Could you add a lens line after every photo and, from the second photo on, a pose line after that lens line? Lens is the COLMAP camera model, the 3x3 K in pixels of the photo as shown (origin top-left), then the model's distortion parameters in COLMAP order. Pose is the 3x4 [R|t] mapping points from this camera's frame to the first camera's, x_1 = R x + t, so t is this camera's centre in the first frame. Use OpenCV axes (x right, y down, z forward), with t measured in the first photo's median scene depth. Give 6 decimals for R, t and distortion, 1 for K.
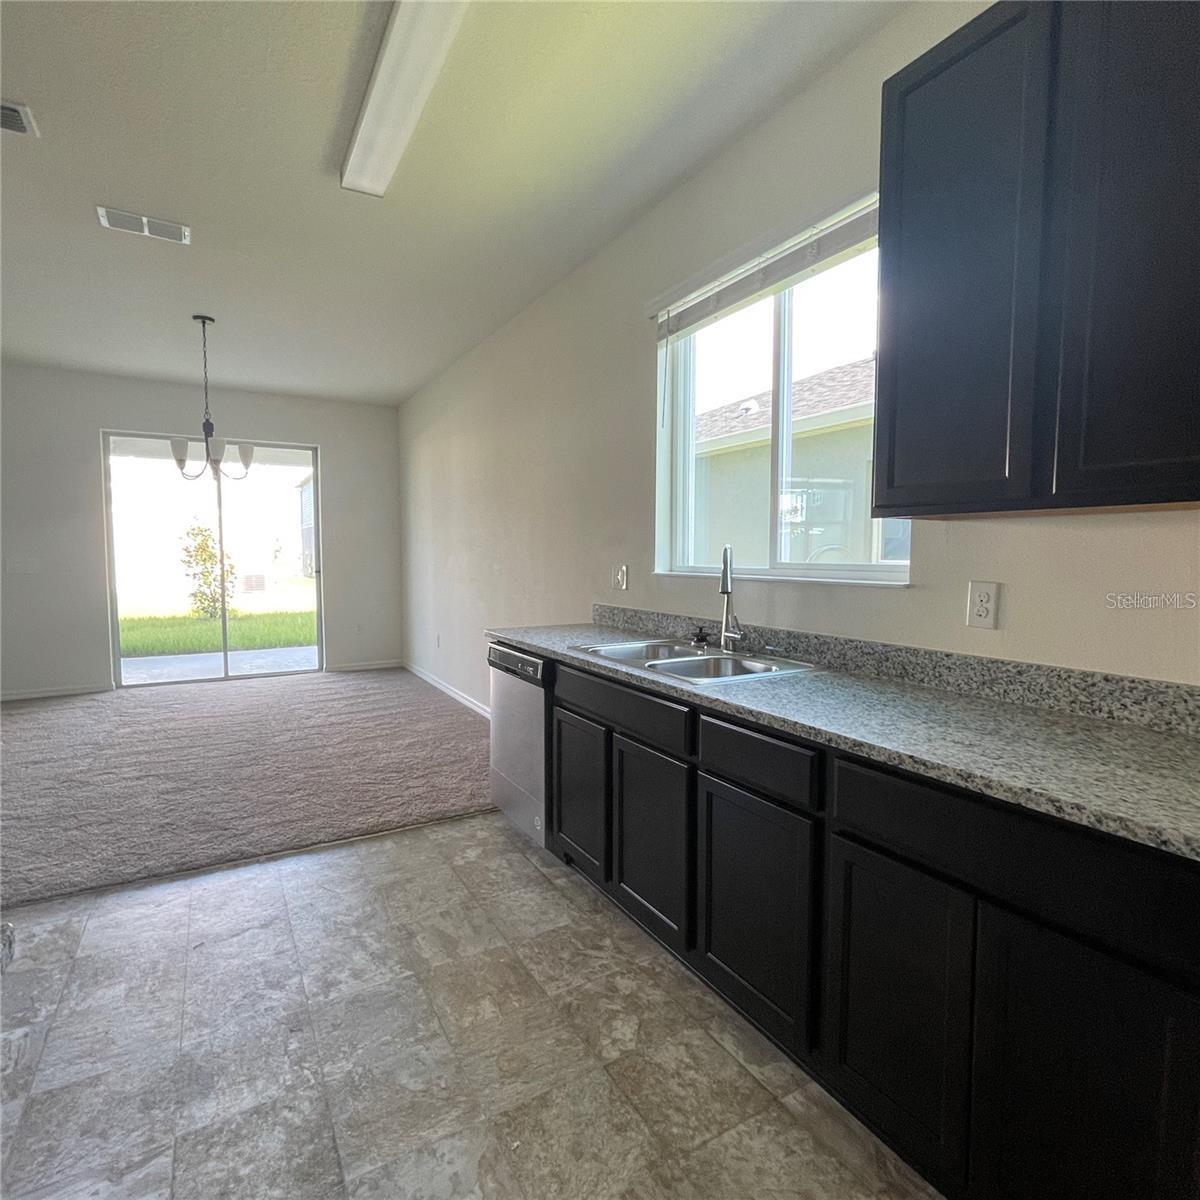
lens RADIAL K [[666.0, 0, 600.0], [0, 666.0, 600.0], [0, 0, 1]] dist [0.003020, 0.000438]
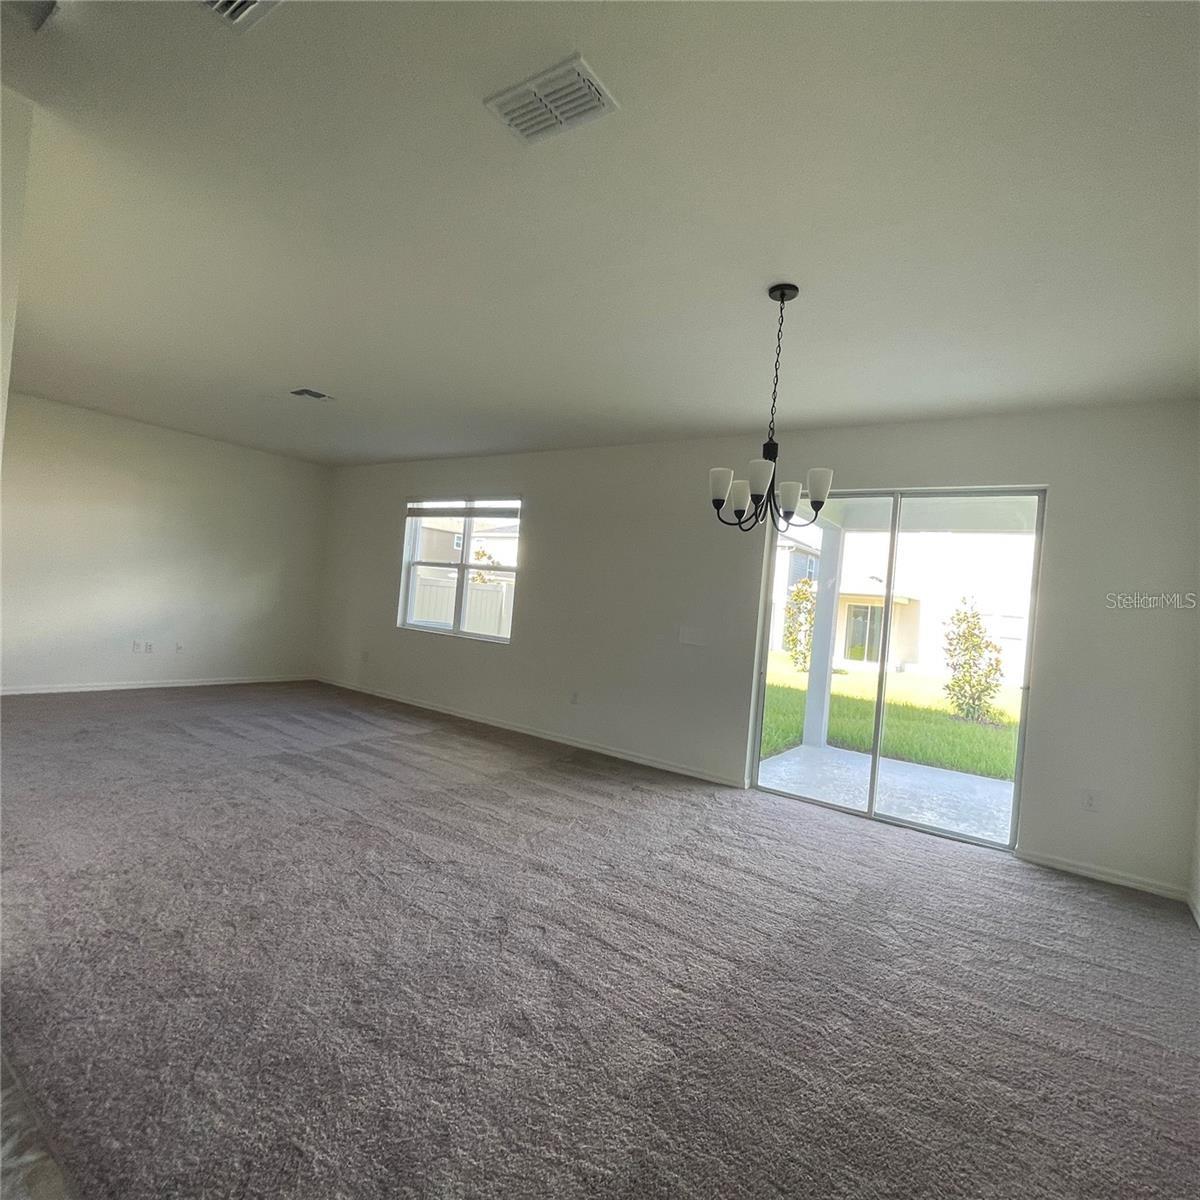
lens RADIAL K [[666.0, 0, 600.0], [0, 666.0, 600.0], [0, 0, 1]] dist [0.003020, 0.000438]
pose [[0.428203, 0.038952, -0.902843, -0.064113], [-0.156113, 0.987238, -0.031449, -0.067383], [0.890096, 0.154412, 0.428819, 0.594892]]
